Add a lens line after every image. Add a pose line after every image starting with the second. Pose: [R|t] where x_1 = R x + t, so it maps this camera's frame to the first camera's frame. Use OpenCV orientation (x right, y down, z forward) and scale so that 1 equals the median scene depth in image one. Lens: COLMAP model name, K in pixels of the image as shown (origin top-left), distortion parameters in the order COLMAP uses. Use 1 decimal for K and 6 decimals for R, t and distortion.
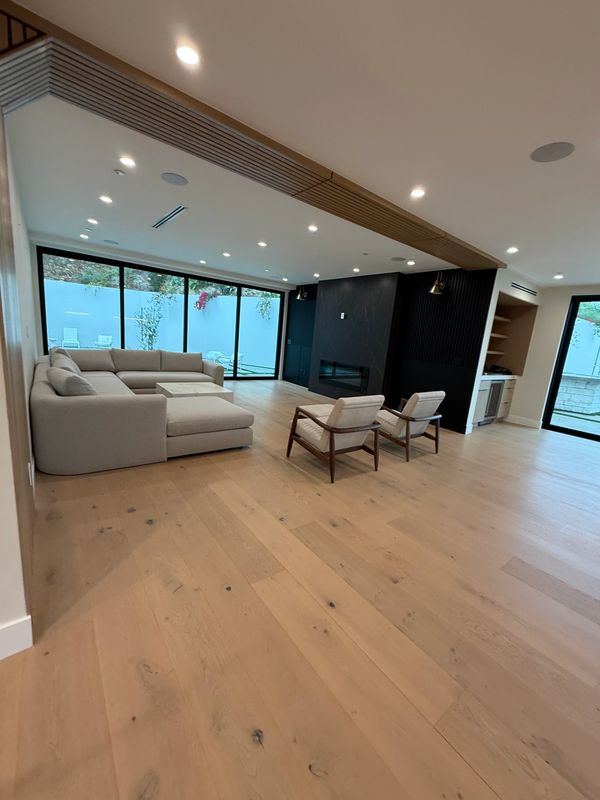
lens RADIAL K [[324.2, 0, 303.4], [0, 324.2, 400.7], [0, 0, 1]] dist [0.004583, 0.000234]
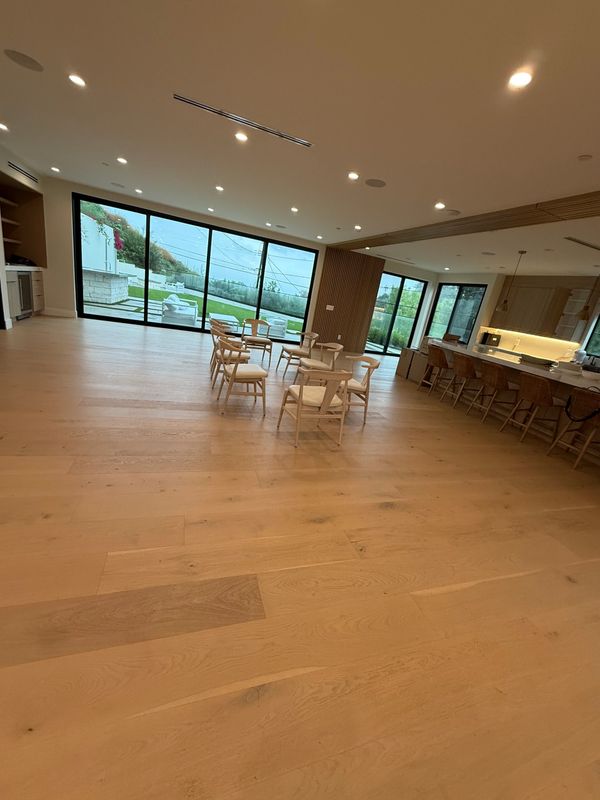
lens RADIAL K [[324.2, 0, 301.6], [0, 324.2, 399.4], [0, 0, 1]] dist [0.004583, 0.000234]
pose [[0.332595, -0.320025, 0.887110, -0.121995], [0.038852, 0.944513, 0.326167, 0.013983], [-0.942269, -0.074016, 0.326574, -0.148791]]
